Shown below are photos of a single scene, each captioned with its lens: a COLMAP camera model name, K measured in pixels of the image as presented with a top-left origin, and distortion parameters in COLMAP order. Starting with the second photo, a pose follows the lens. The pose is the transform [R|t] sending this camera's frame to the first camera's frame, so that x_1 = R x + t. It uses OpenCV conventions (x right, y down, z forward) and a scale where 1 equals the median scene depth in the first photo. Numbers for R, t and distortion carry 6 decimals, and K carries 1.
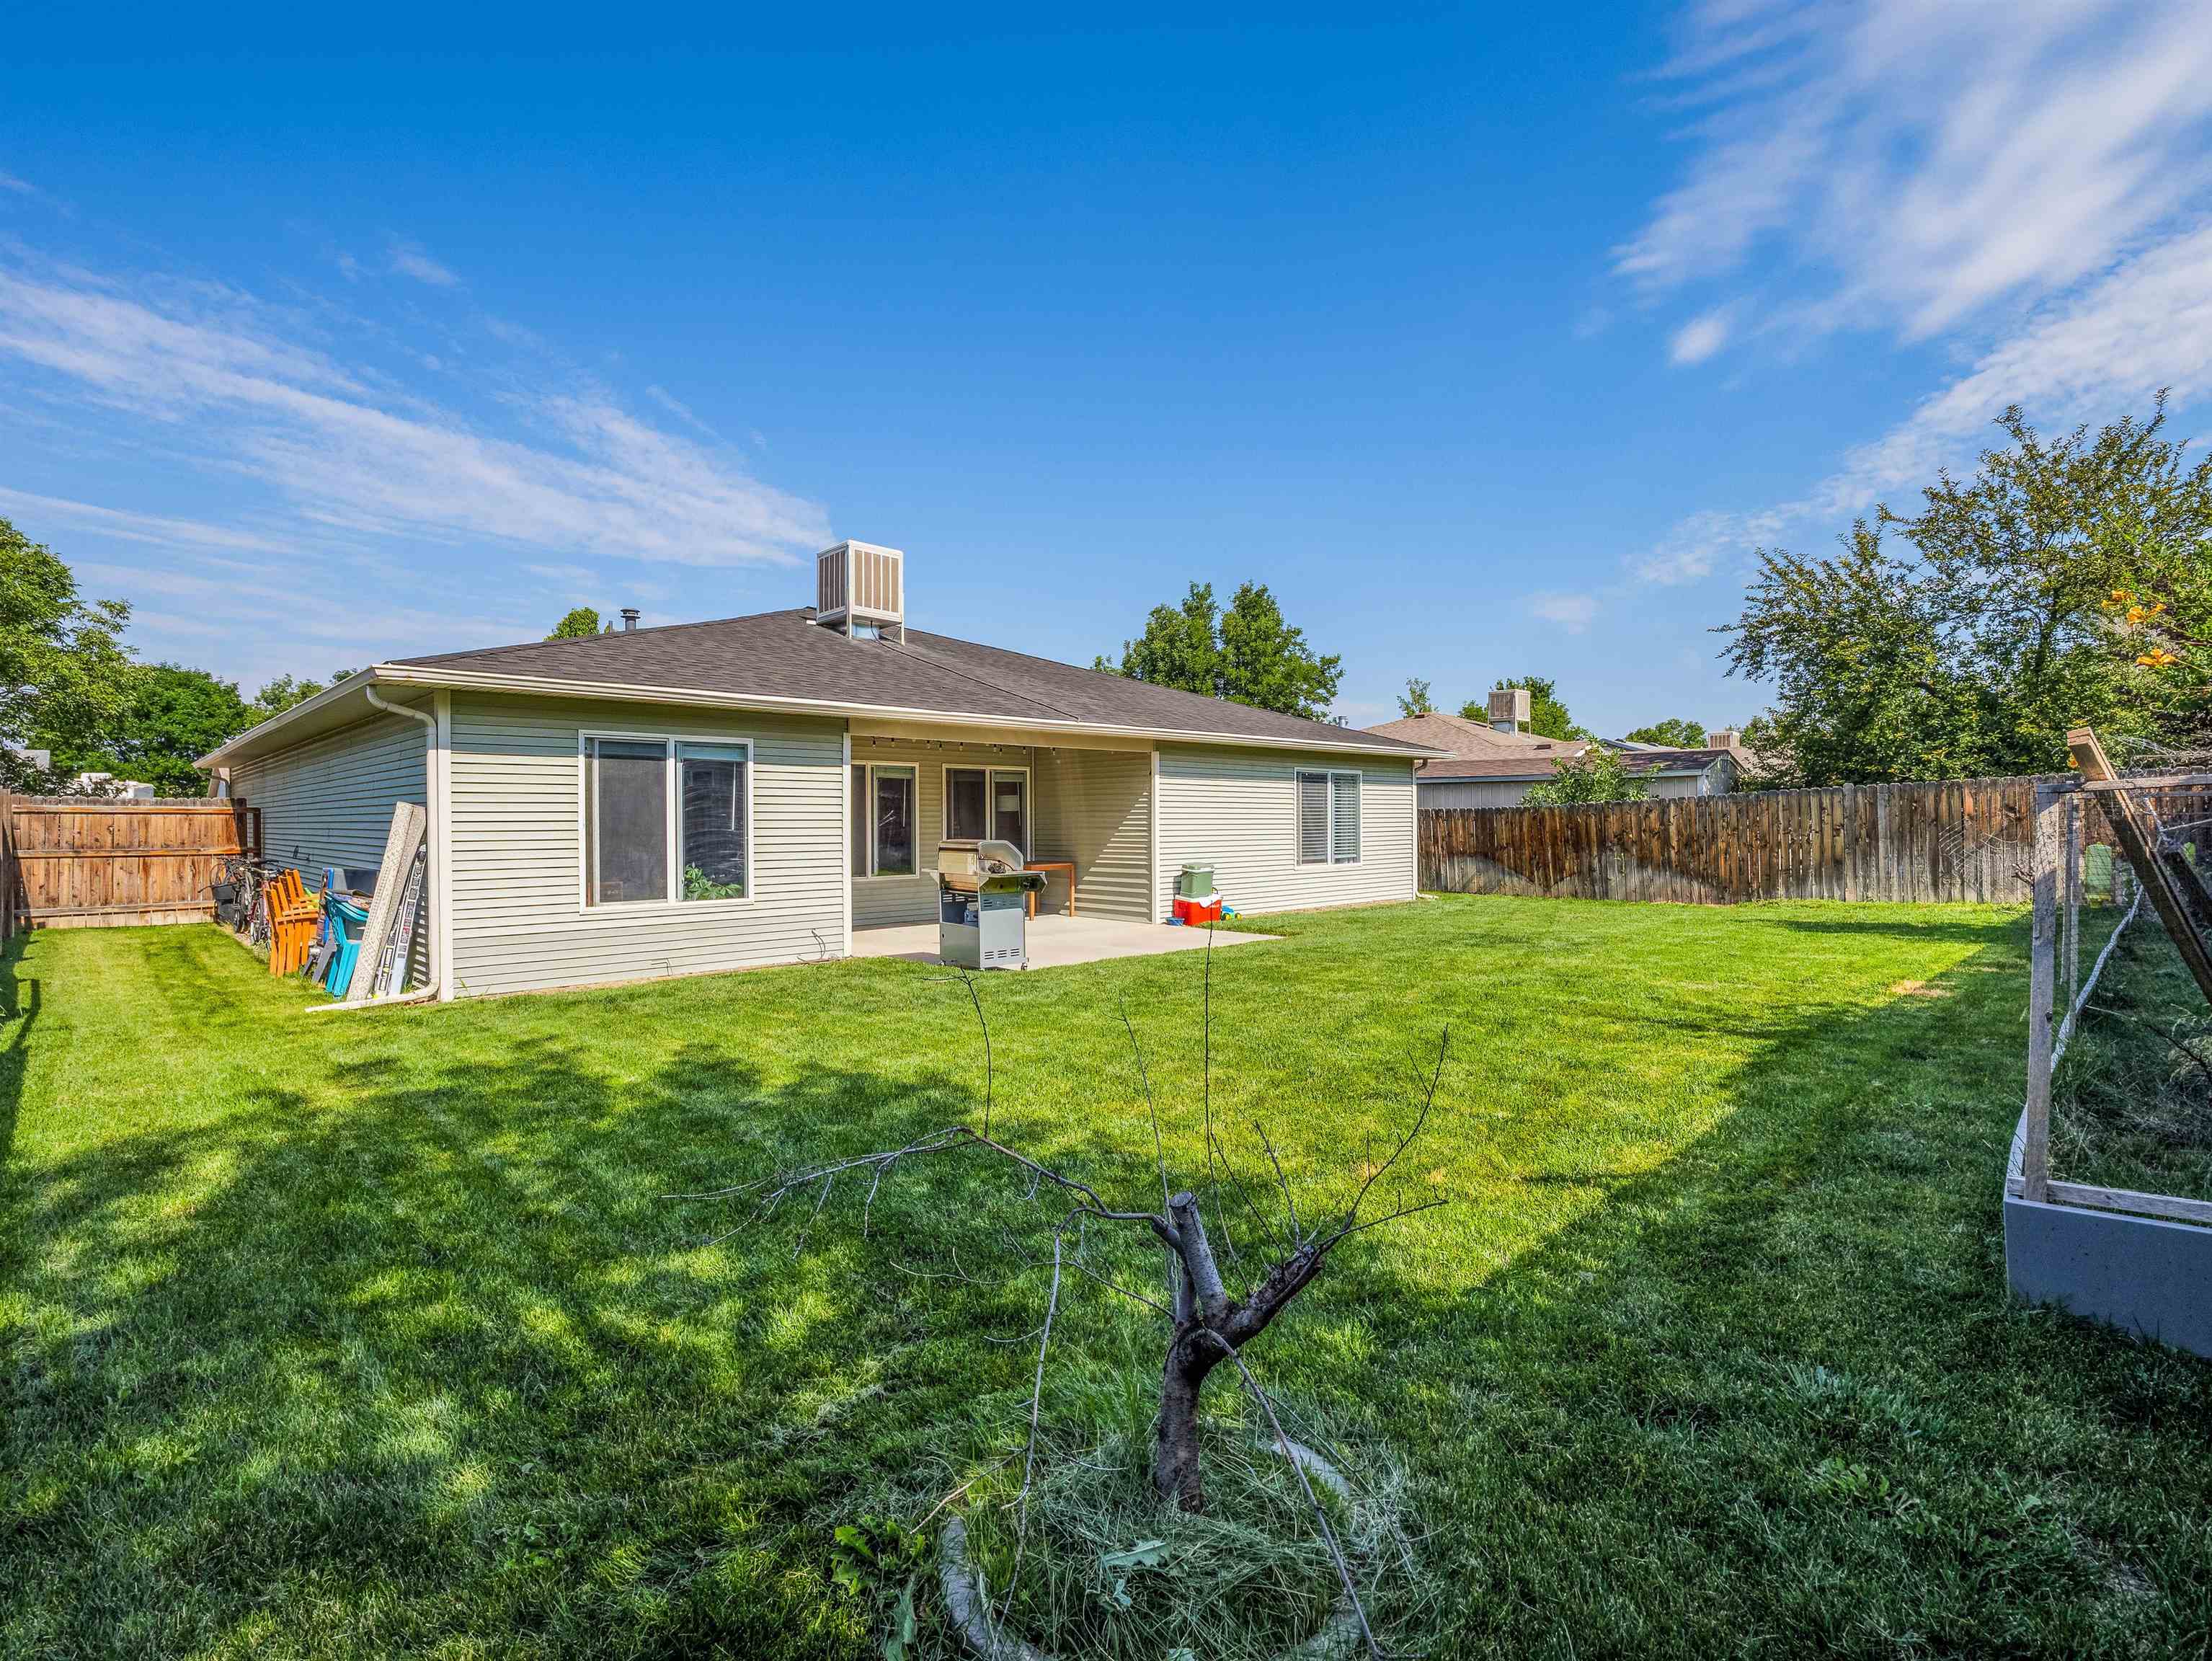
lens RADIAL K [[1055.2, 0, 1106.0], [0, 1055.2, 830.5], [0, 0, 1]] dist [-0.014779, -0.000254]
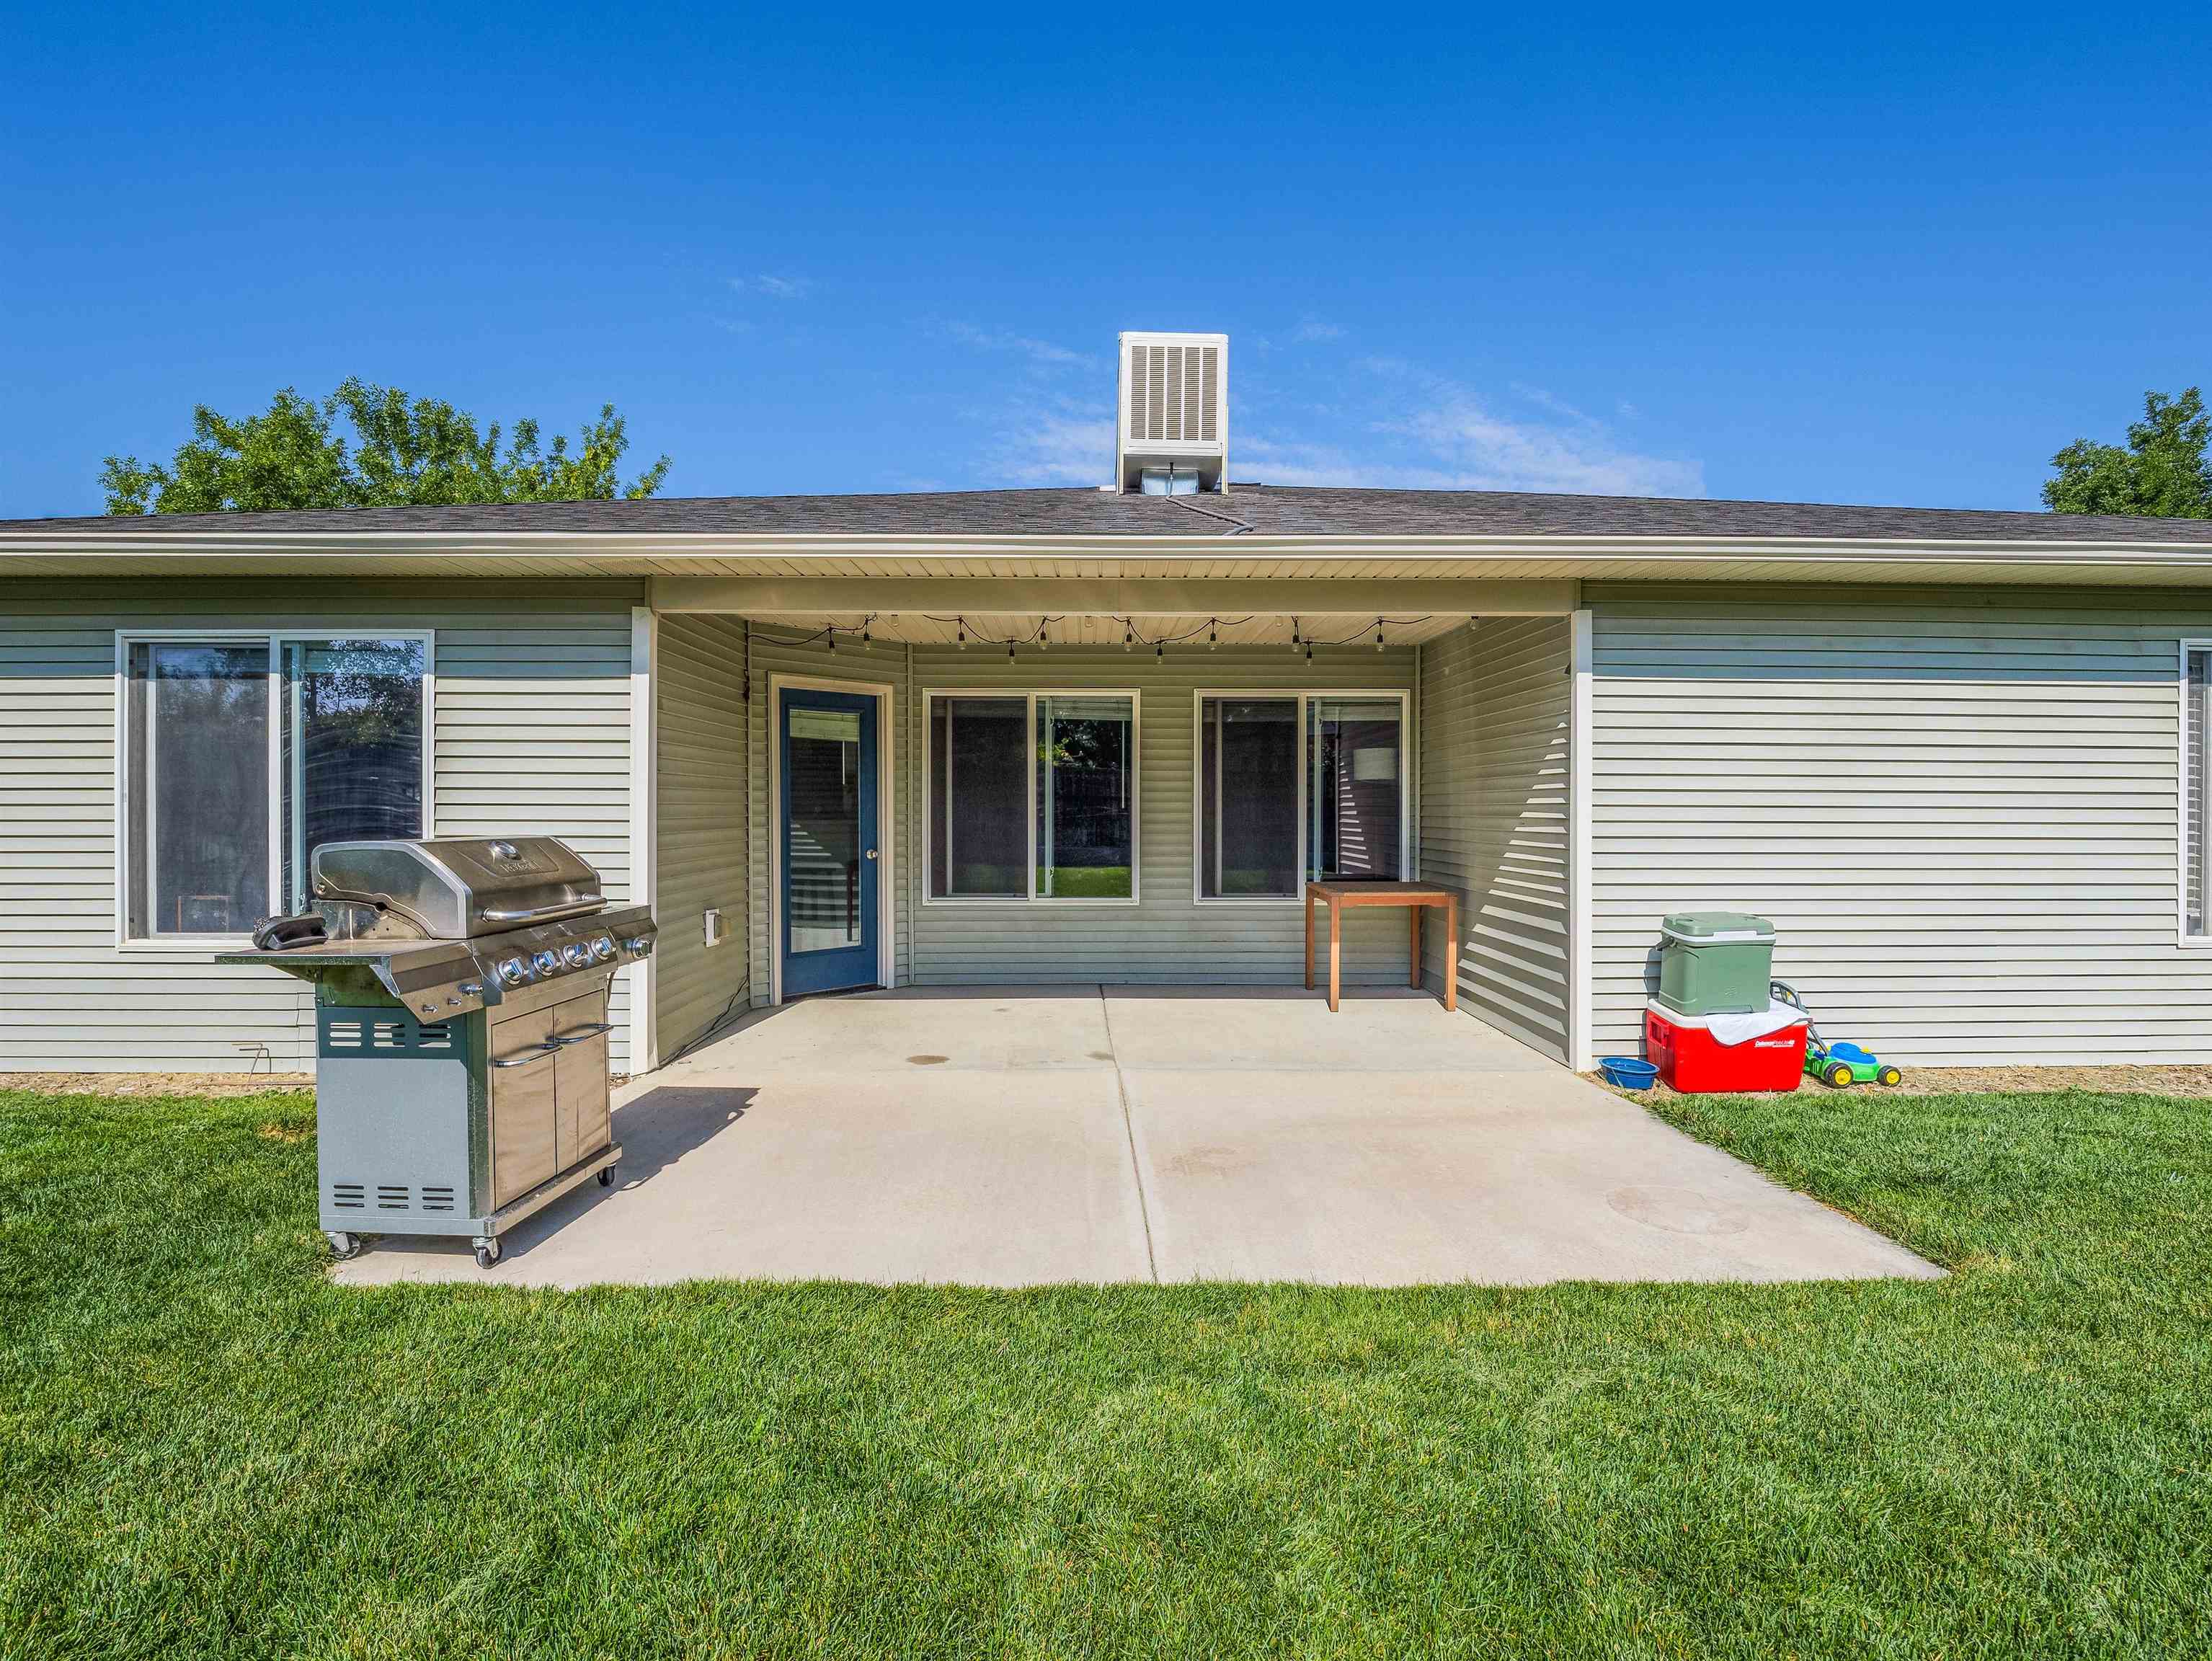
lens RADIAL K [[1055.2, 0, 1106.0], [0, 1055.2, 830.5], [0, 0, 1]] dist [-0.014779, -0.000254]
pose [[0.726928, 0.019151, -0.686446, 0.181921], [-0.011536, 0.999811, 0.015676, -0.000926], [0.686616, -0.003476, 0.727012, 0.610982]]
